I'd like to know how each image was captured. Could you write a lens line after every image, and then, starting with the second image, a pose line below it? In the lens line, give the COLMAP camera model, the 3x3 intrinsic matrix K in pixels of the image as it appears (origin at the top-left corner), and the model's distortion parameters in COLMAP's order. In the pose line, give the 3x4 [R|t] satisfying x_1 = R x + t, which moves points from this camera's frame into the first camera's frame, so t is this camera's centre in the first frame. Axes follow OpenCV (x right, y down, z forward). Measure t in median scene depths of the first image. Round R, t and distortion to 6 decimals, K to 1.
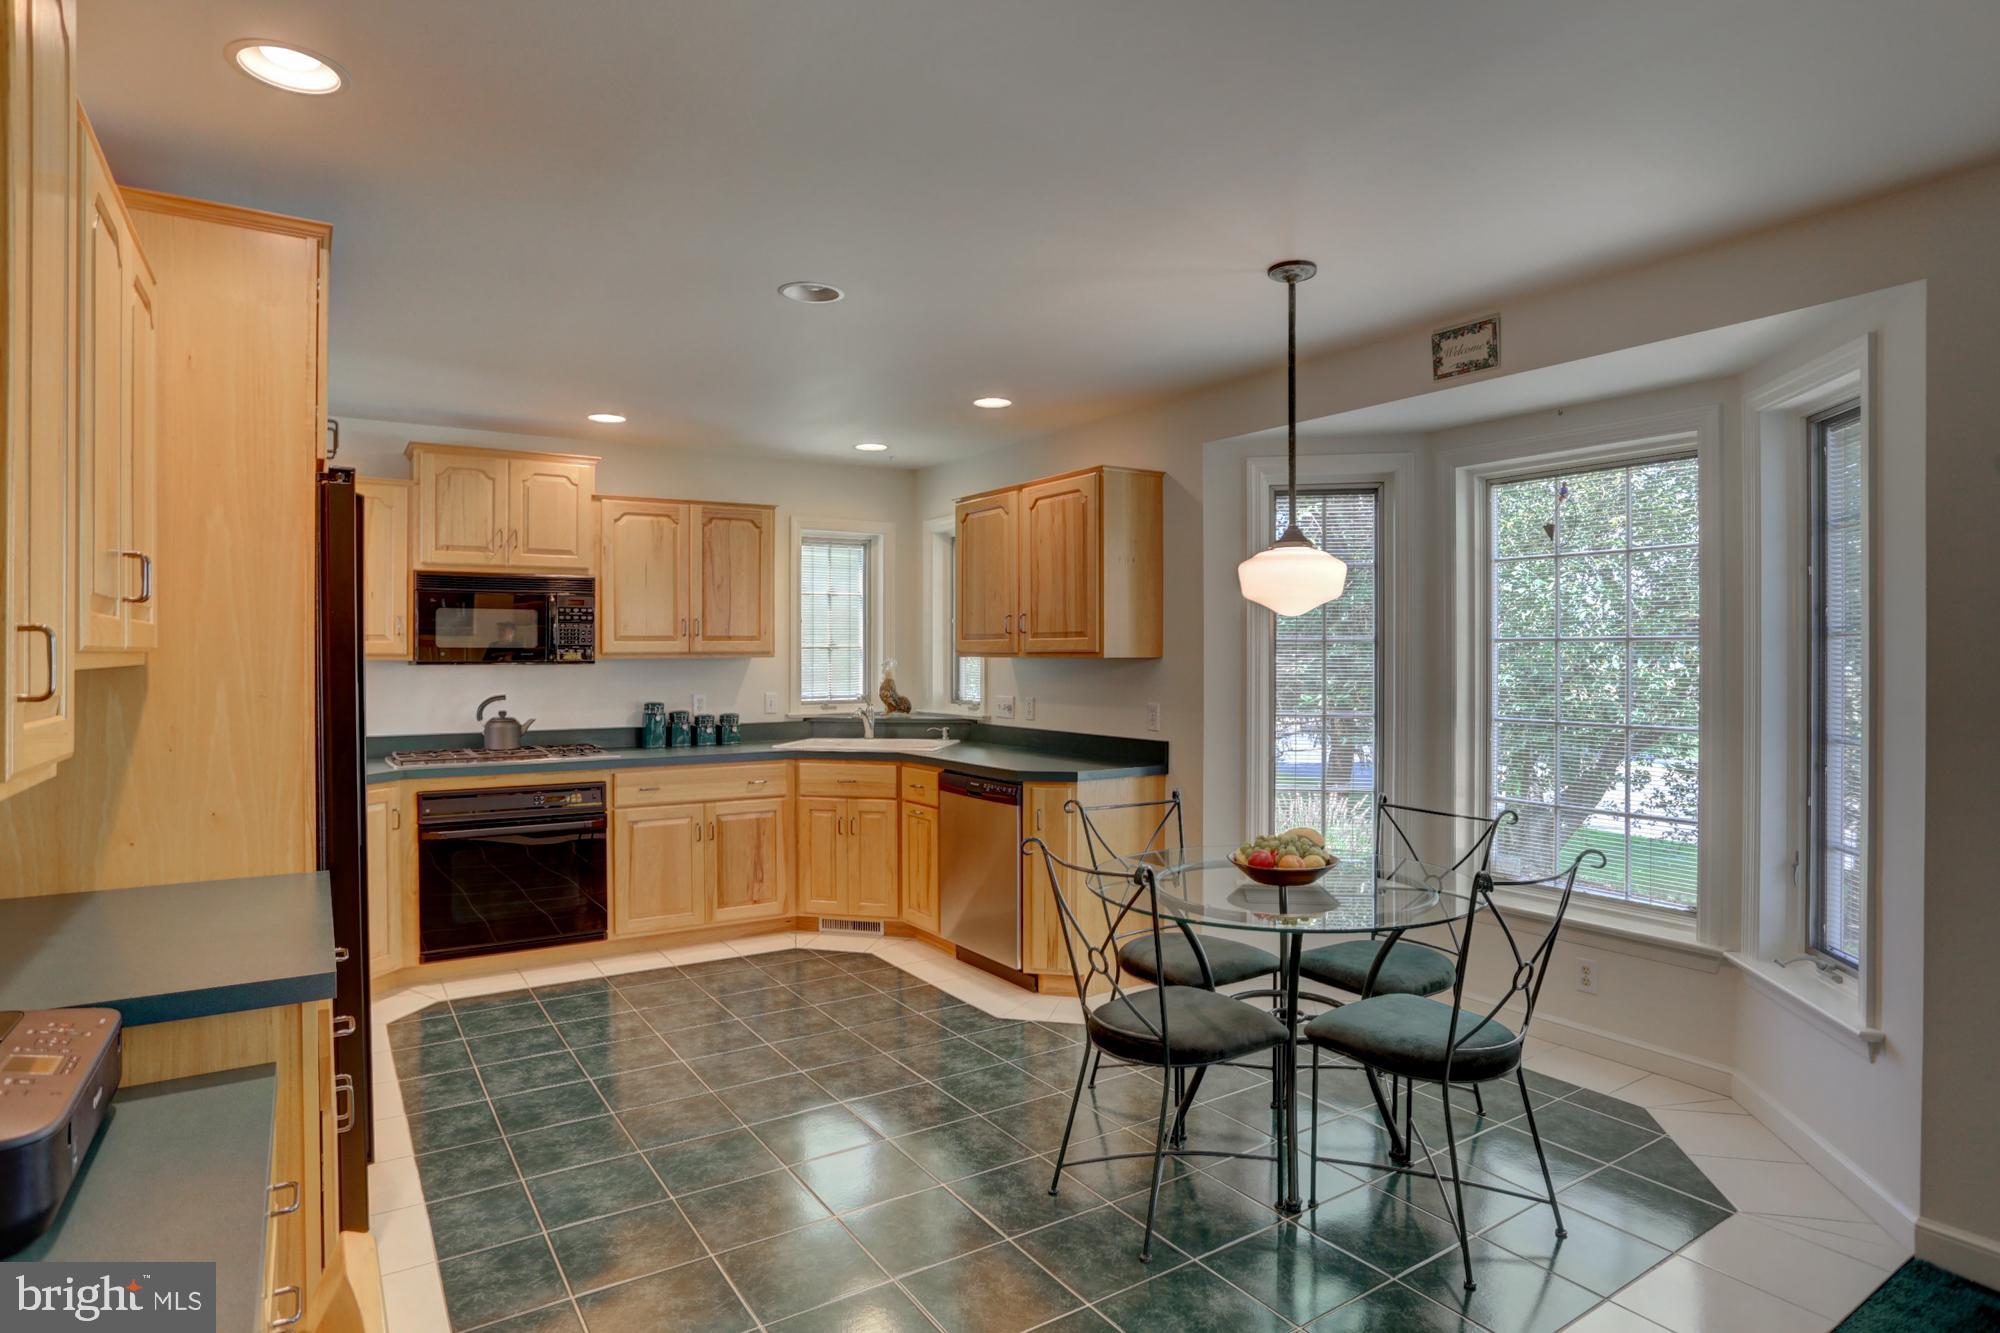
lens RADIAL K [[1077.0, 0, 1002.6], [0, 1077.0, 668.6], [0, 0, 1]] dist [-0.008603, -0.000226]
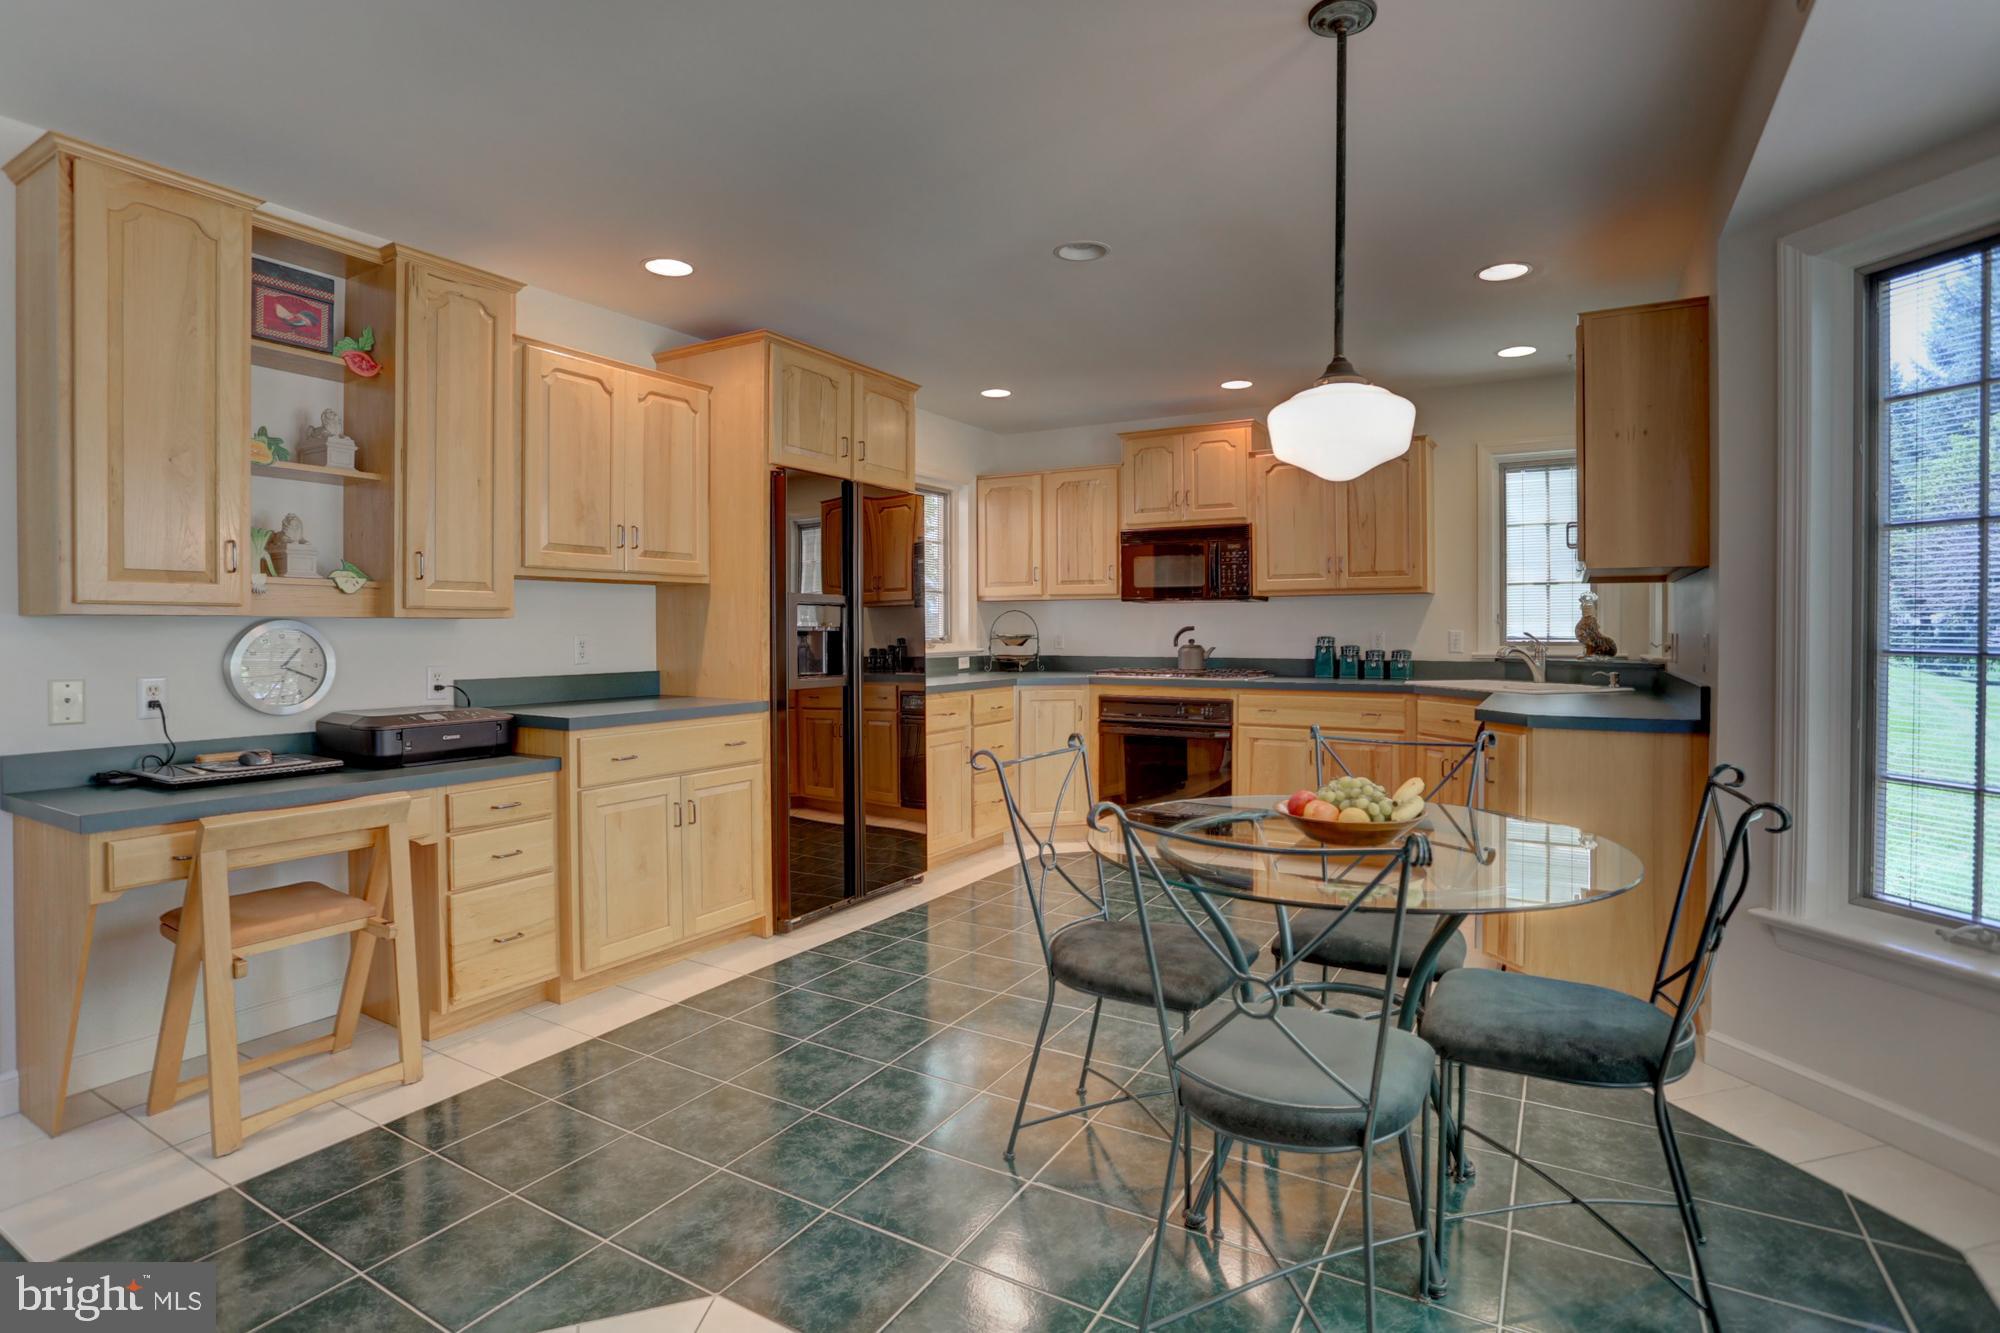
lens RADIAL K [[990.3, 0, 1001.9], [0, 990.3, 648.7], [0, 0, 1]] dist [-0.054102, 0.016272]
pose [[0.464161, 0.017119, -0.885585, 0.432745], [-0.011893, 0.999844, 0.013095, 0.036946], [0.885671, 0.004454, 0.464292, 0.275280]]
